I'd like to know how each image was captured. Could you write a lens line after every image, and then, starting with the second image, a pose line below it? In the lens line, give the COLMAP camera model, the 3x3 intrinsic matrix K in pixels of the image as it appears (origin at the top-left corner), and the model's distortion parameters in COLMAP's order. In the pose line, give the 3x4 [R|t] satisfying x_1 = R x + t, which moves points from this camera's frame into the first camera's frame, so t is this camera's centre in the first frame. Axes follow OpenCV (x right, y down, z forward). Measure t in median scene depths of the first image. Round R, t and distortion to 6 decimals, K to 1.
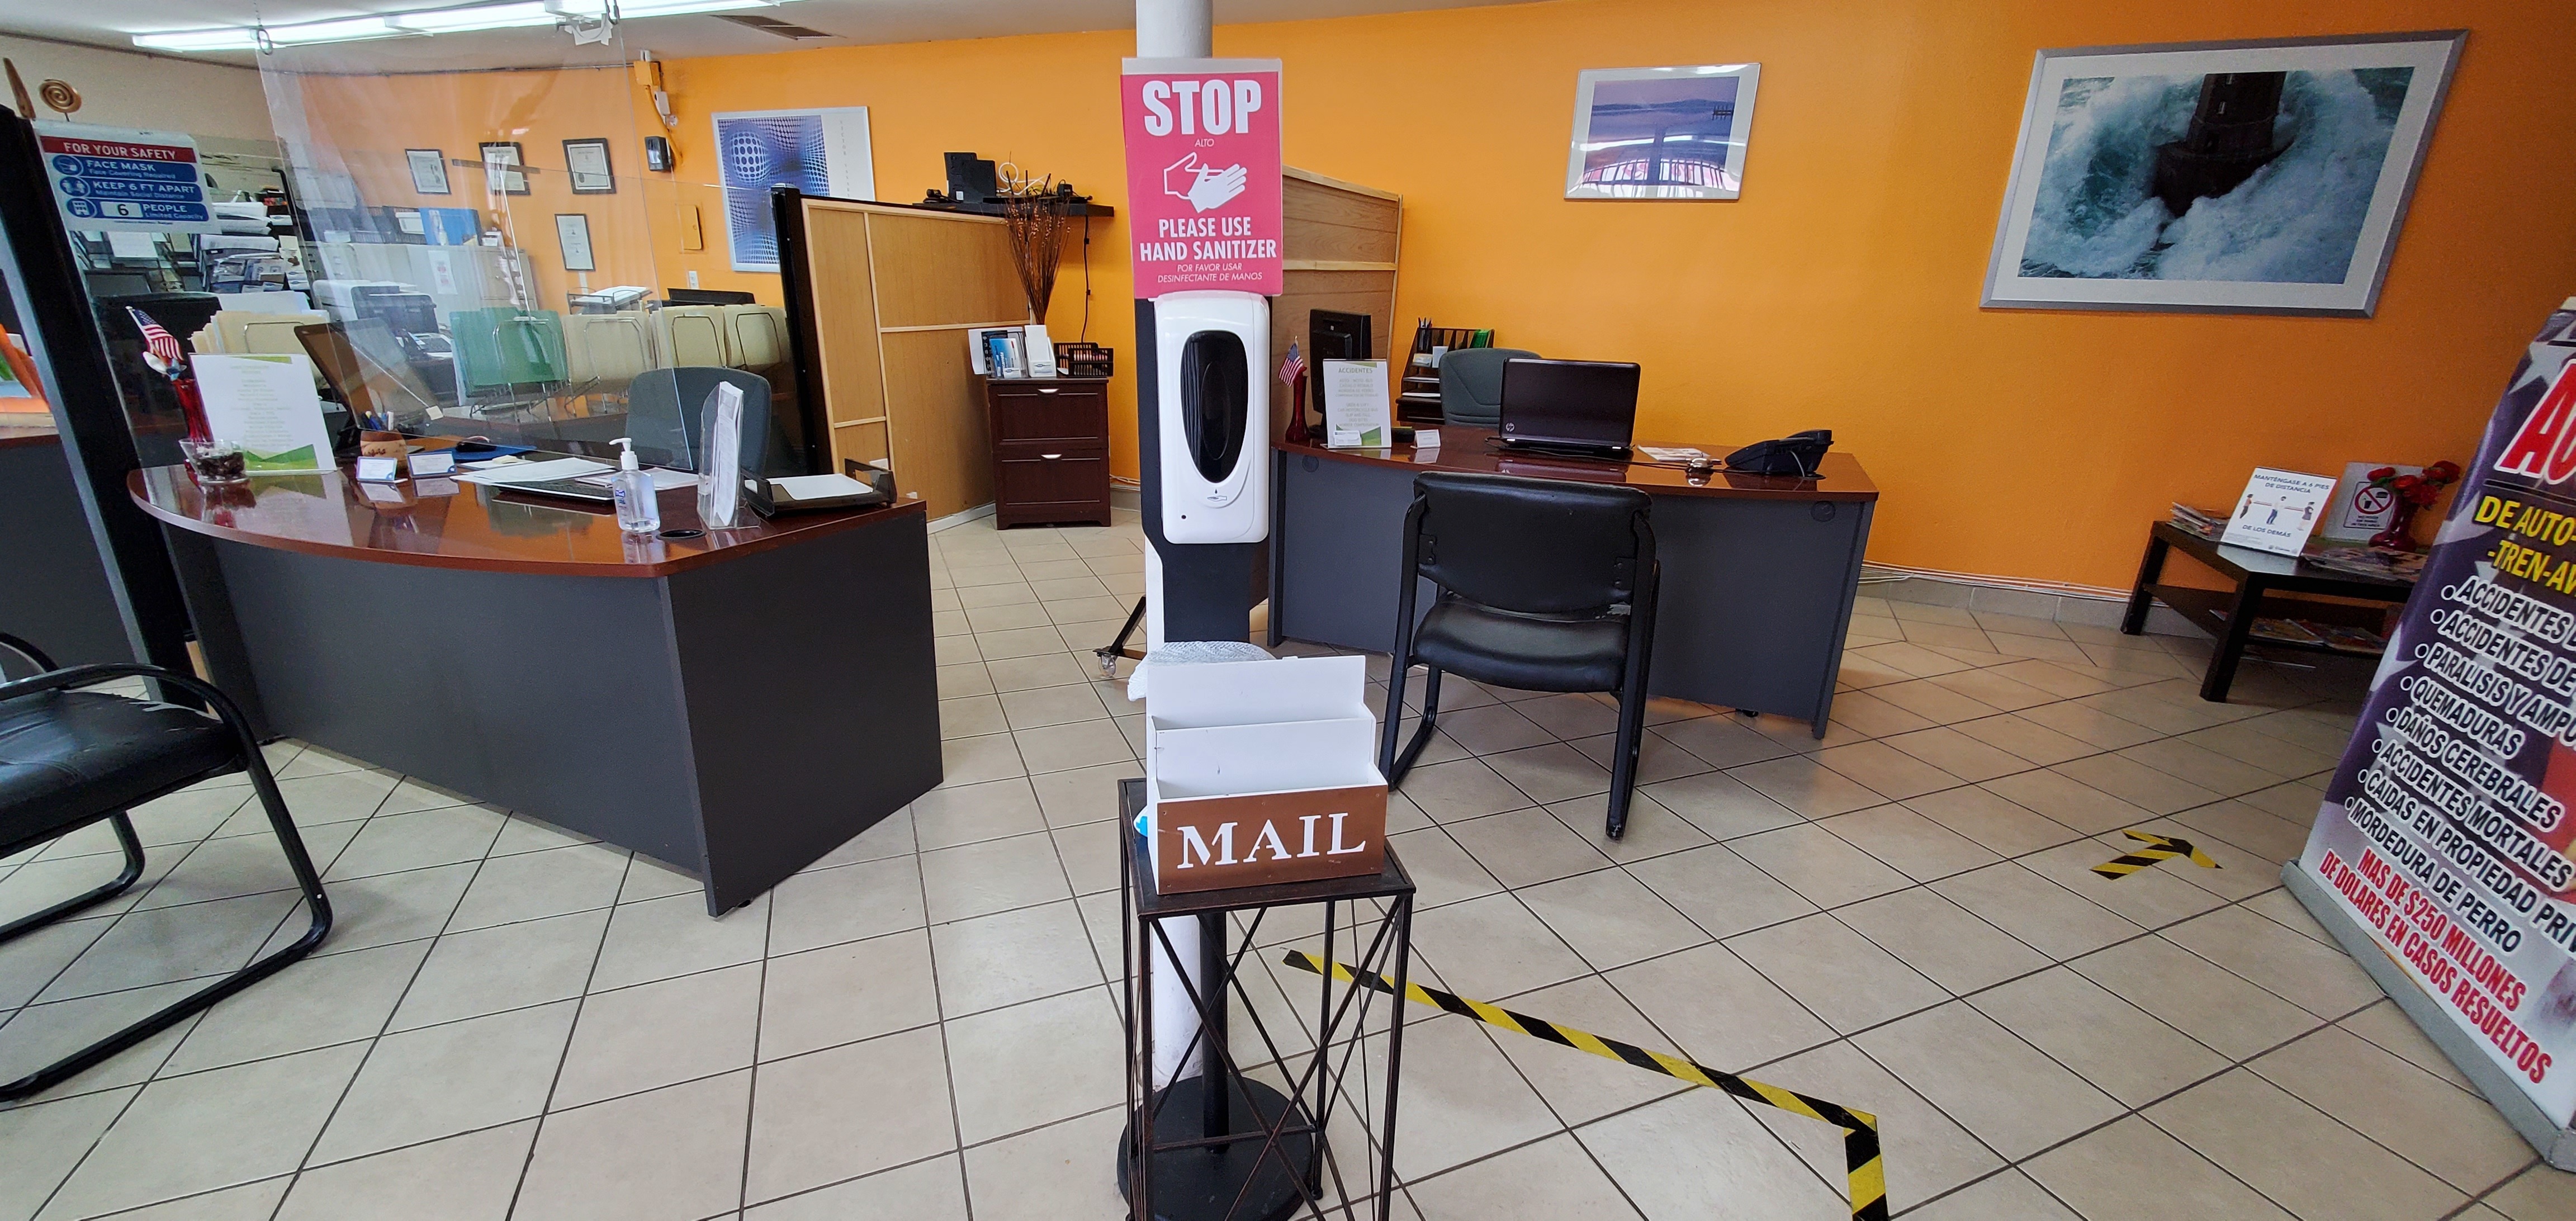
lens RADIAL K [[1036.3, 0, 1288.0], [0, 1036.3, 610.5], [0, 0, 1]] dist [-0.001194, -0.000131]
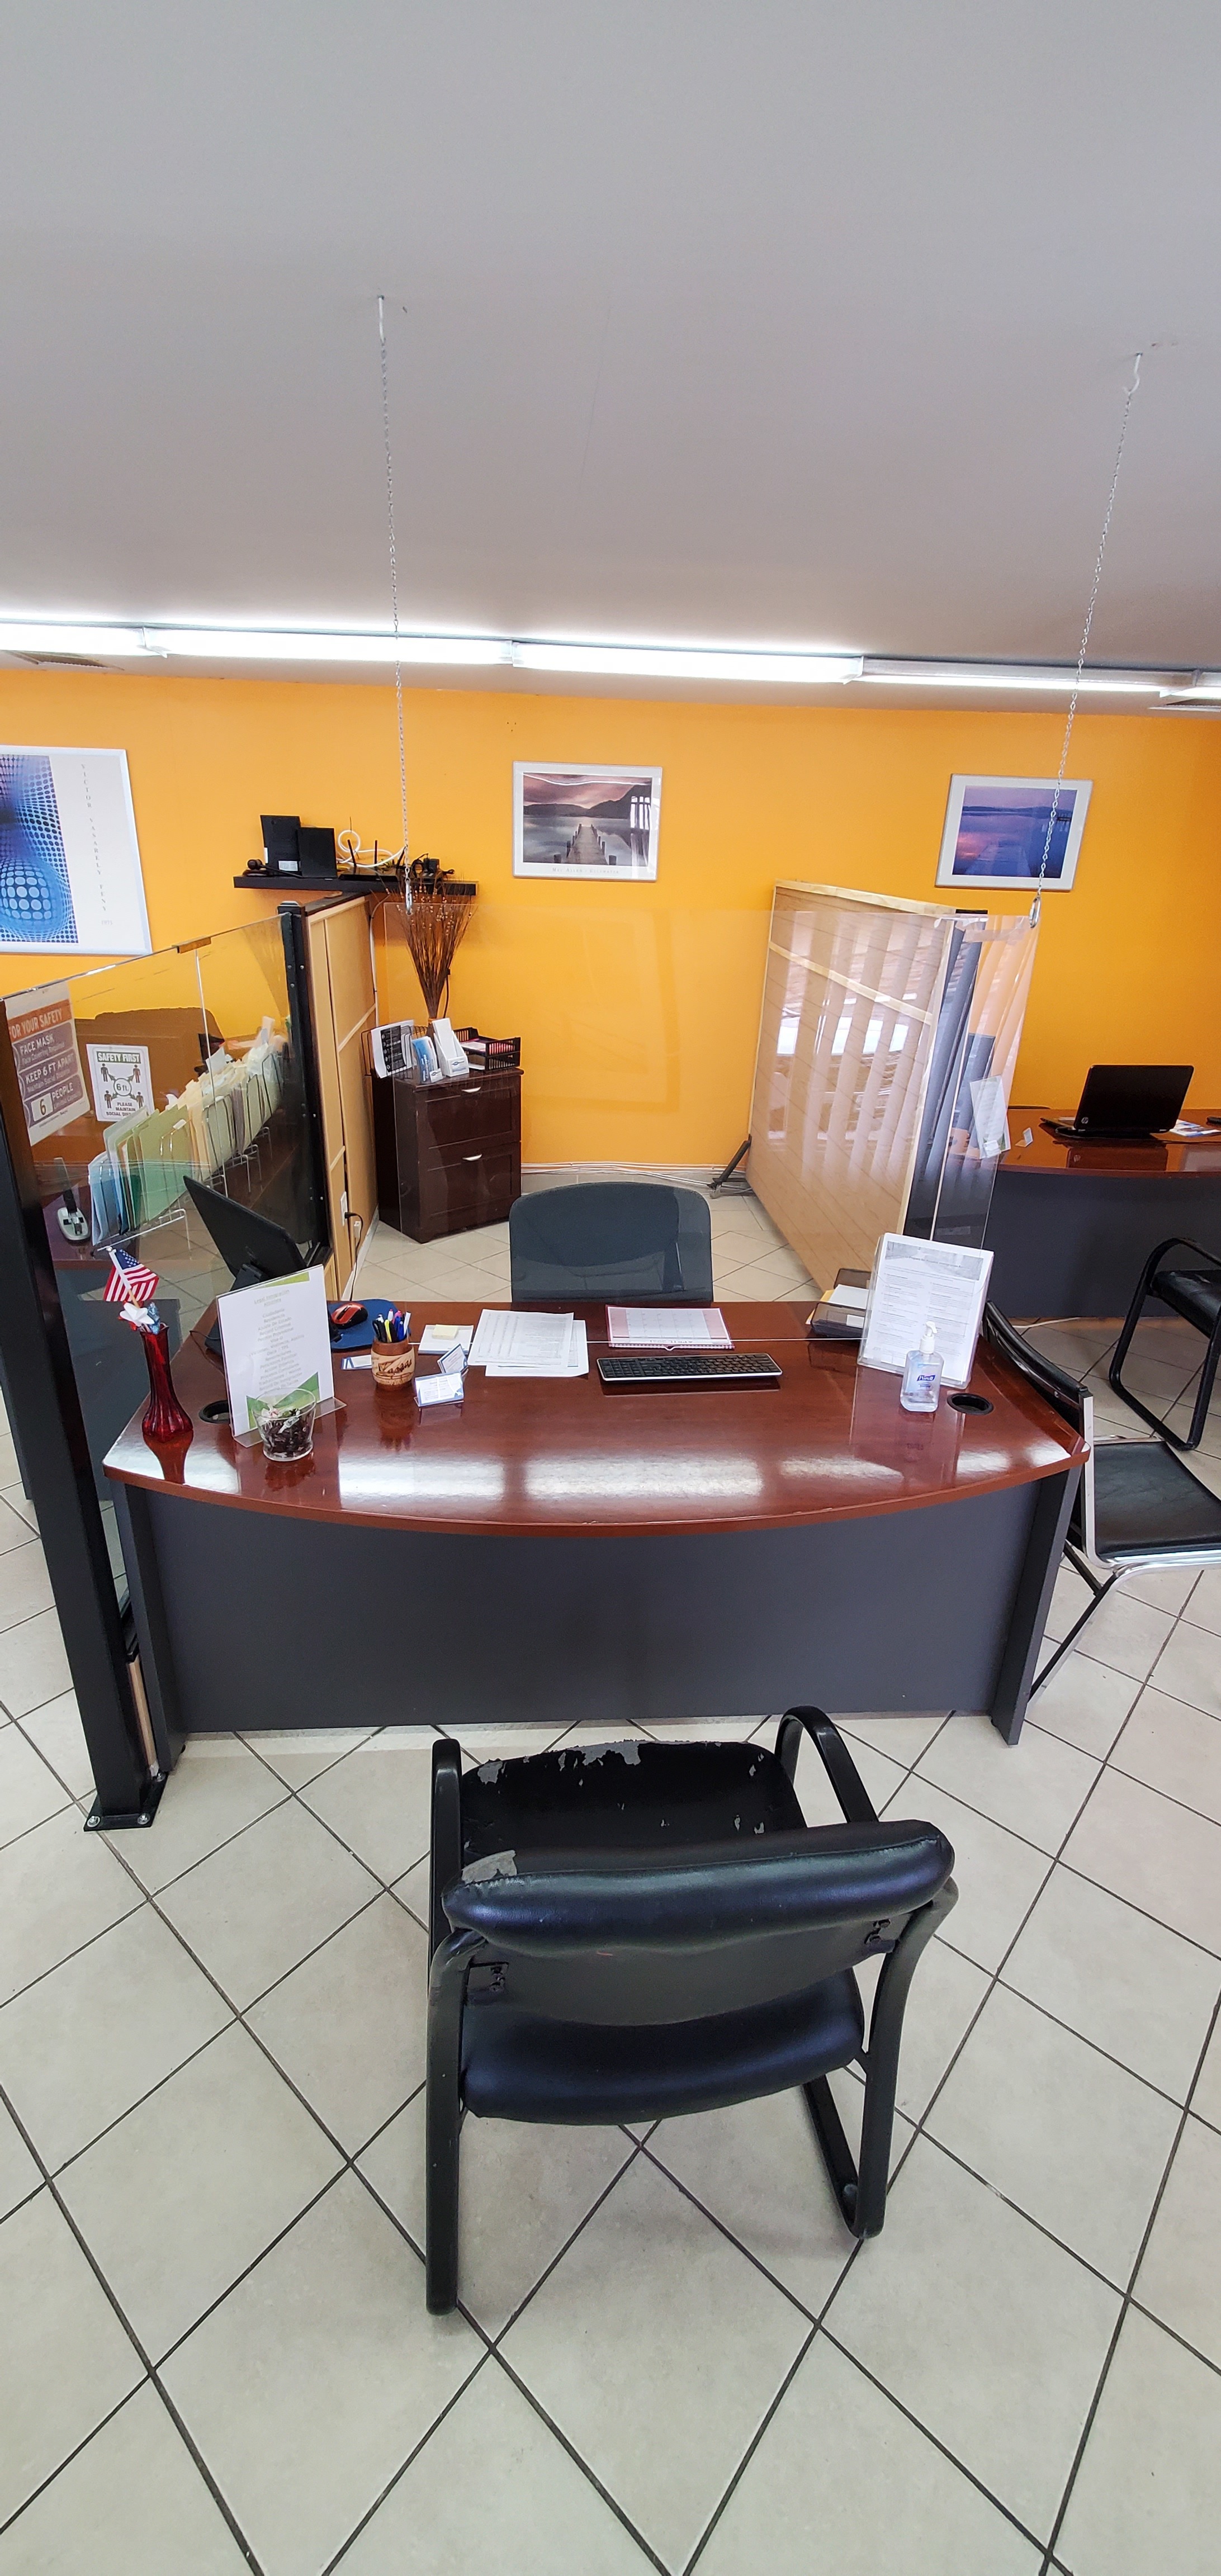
lens RADIAL K [[1036.3, 0, 610.1], [0, 1036.3, 1232.8], [0, 0, 1]] dist [-0.001194, -0.000131]
pose [[0.896938, -0.156000, 0.413722, -0.512718], [0.130530, 0.987412, 0.089332, -0.149017], [-0.422450, -0.026122, 0.906010, 0.097624]]
